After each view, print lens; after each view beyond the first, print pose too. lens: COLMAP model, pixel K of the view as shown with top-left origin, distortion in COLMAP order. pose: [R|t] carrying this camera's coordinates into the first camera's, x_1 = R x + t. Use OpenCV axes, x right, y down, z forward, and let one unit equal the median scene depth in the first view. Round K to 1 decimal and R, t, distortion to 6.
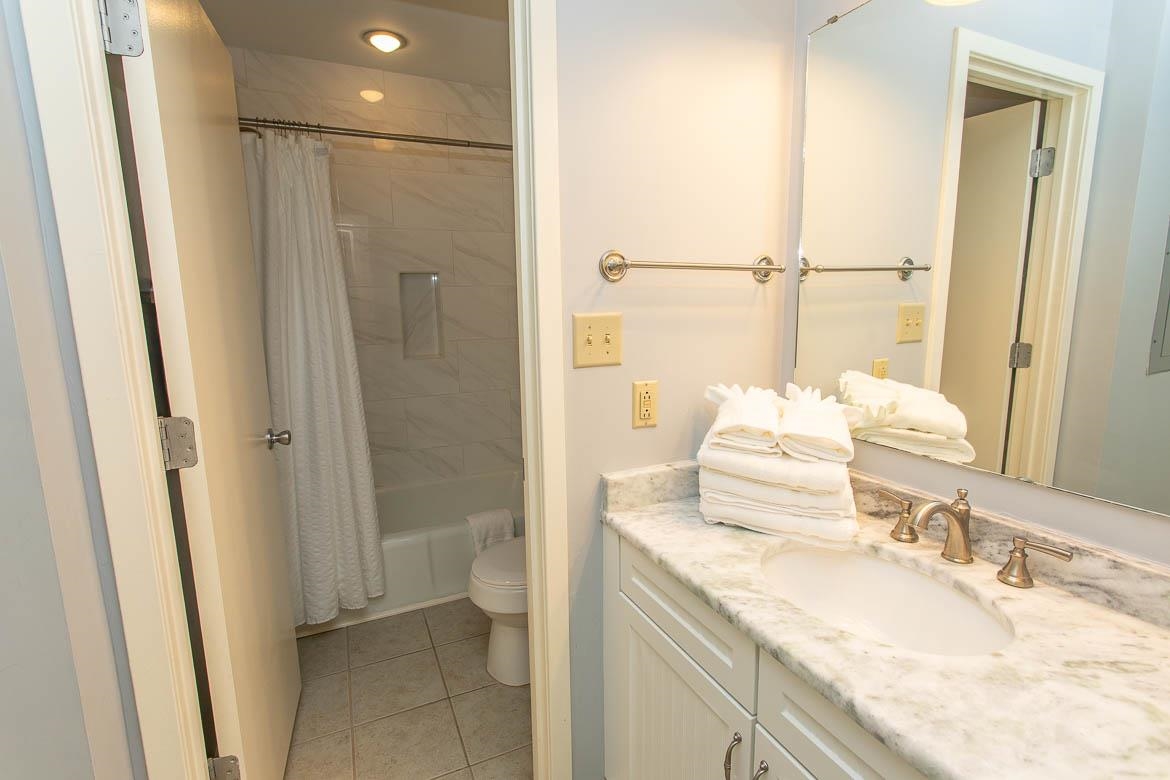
lens RADIAL K [[552.8, 0, 584.3], [0, 552.8, 386.1], [0, 0, 1]] dist [-0.000628, 0.002971]
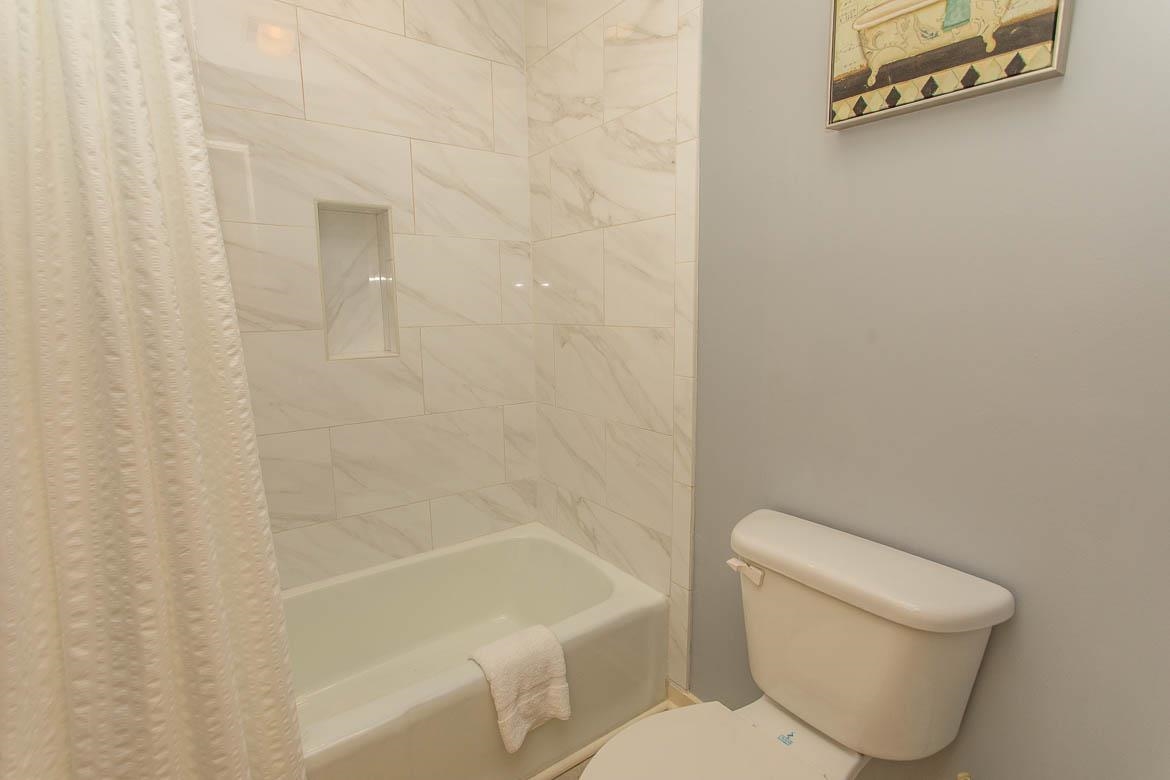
lens RADIAL K [[552.8, 0, 584.3], [0, 552.8, 386.1], [0, 0, 1]] dist [-0.000628, 0.002971]
pose [[0.983421, -0.027026, 0.179312, -0.172063], [0.032272, 0.999130, -0.026405, 0.003265], [-0.178443, 0.031754, 0.983438, 0.403921]]
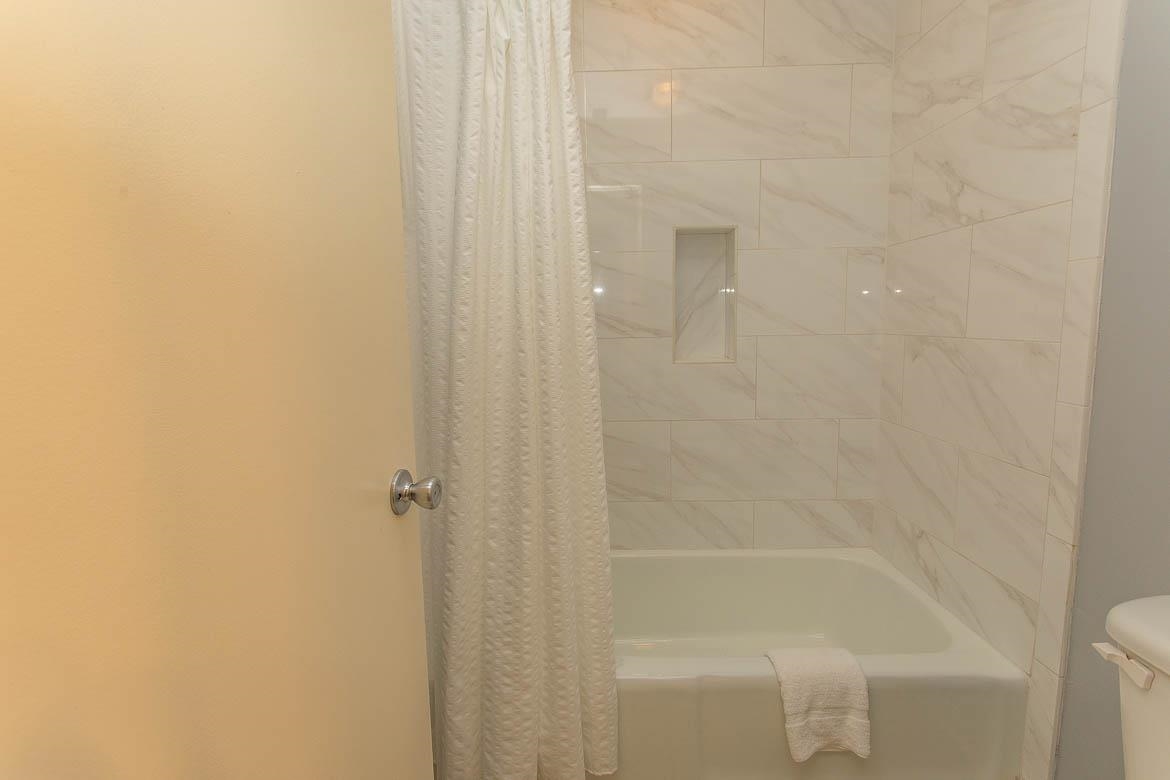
lens RADIAL K [[552.8, 0, 584.3], [0, 552.8, 386.1], [0, 0, 1]] dist [-0.000628, 0.002971]
pose [[0.892128, 0.048024, -0.449224, -0.126513], [-0.068029, 0.997277, -0.028488, 0.006524], [0.446632, 0.055975, 0.892965, 0.370535]]
